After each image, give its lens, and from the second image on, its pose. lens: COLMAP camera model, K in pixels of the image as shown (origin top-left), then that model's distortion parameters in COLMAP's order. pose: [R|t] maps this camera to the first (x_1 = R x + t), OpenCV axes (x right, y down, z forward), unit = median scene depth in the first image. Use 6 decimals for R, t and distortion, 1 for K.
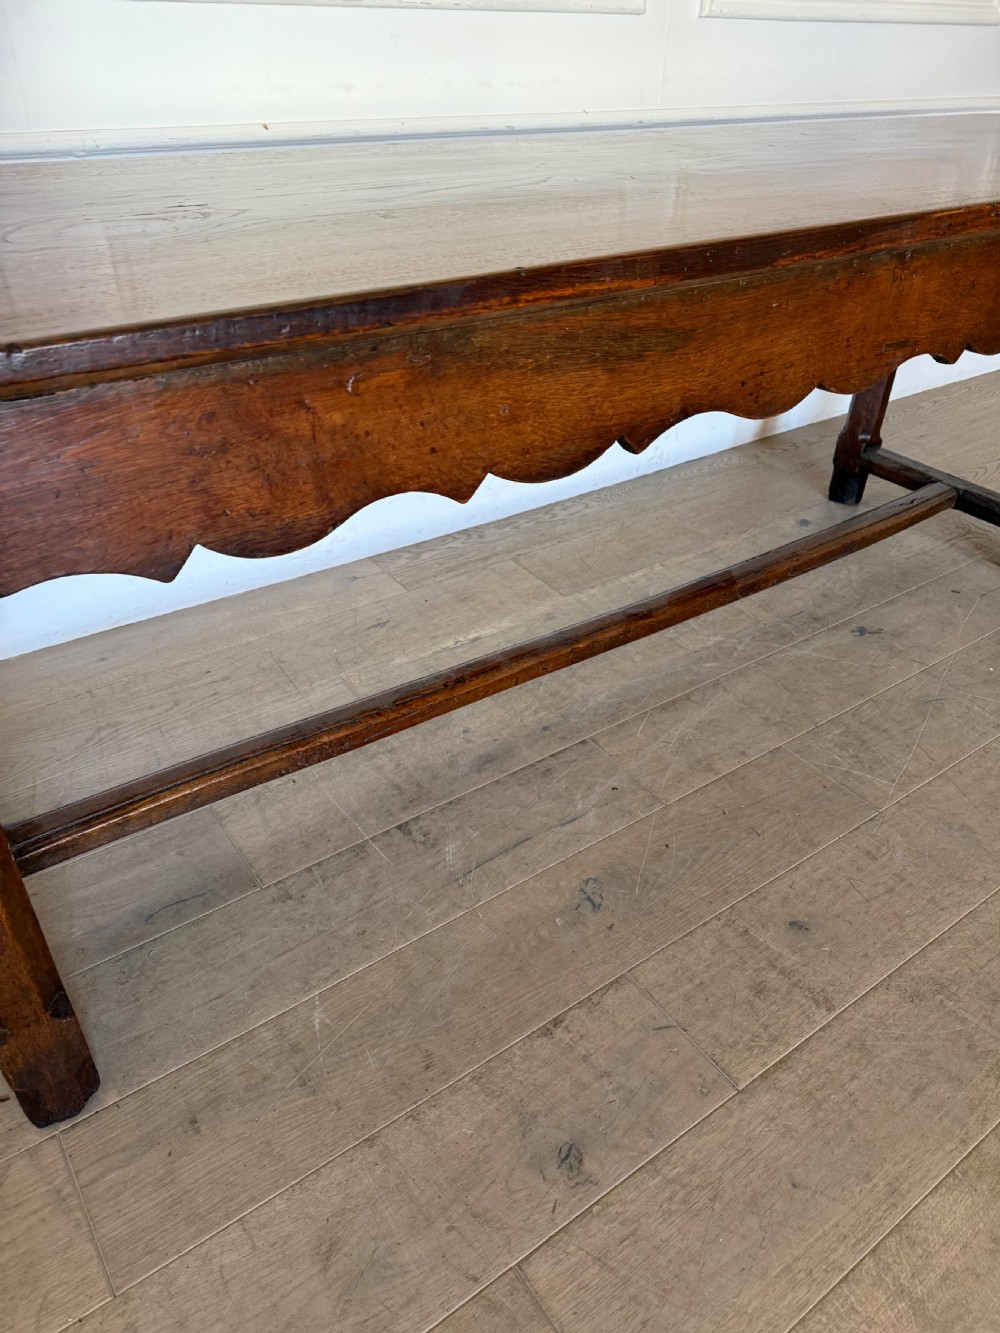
lens RADIAL K [[948.4, 0, 495.4], [0, 948.4, 671.5], [0, 0, 1]] dist [0.035812, -0.049142]
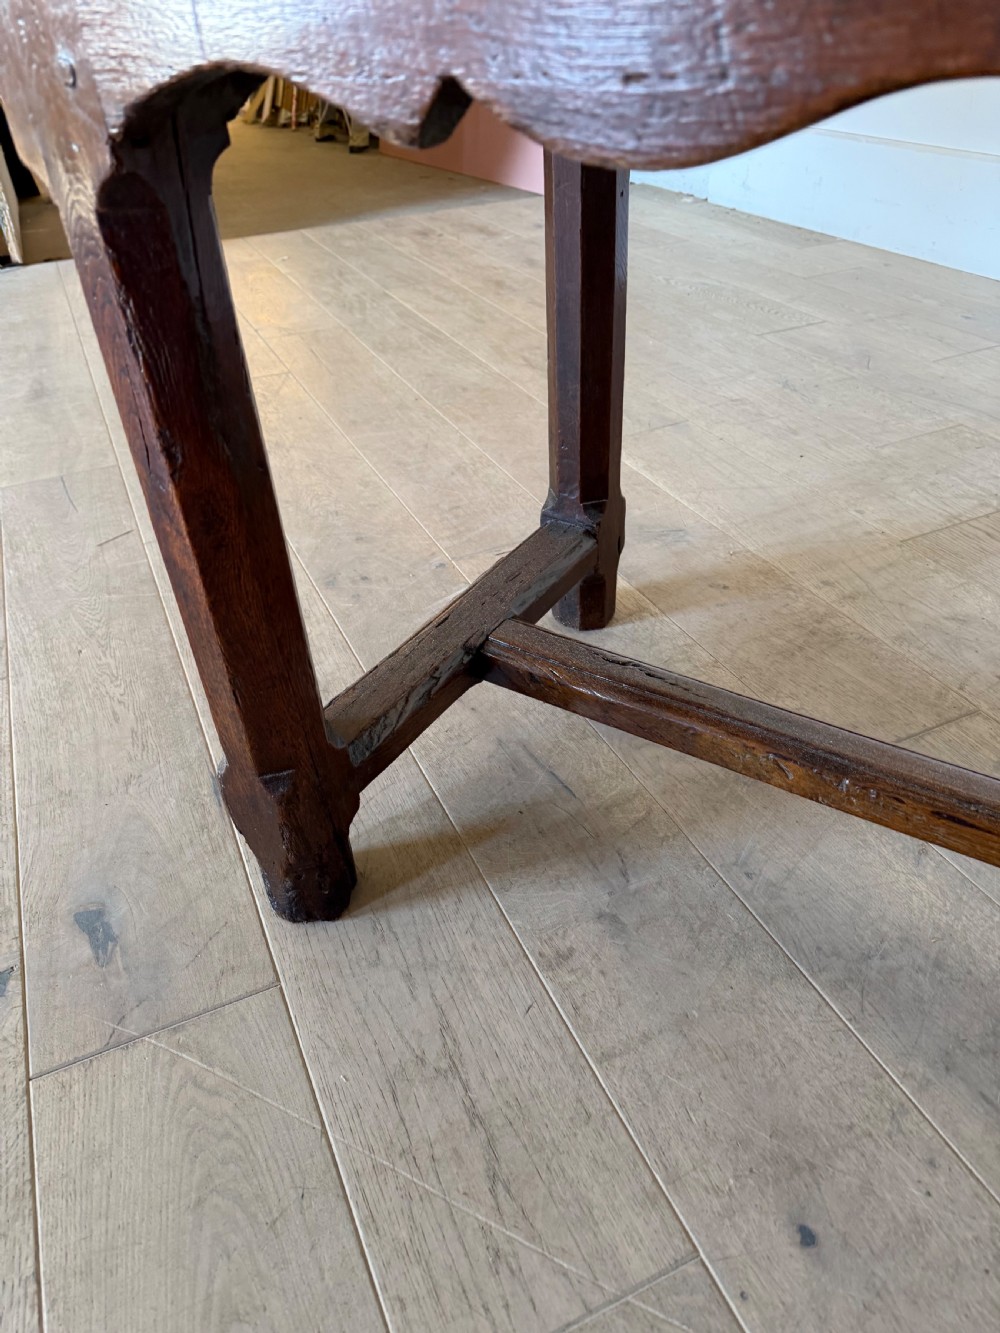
lens RADIAL K [[948.4, 0, 506.4], [0, 948.4, 656.0], [0, 0, 1]] dist [0.035812, -0.049142]
pose [[-0.187866, 0.552986, -0.811734, 0.816642], [-0.538830, 0.632958, 0.555902, 0.217081], [0.821200, 0.541822, 0.179054, 0.257971]]
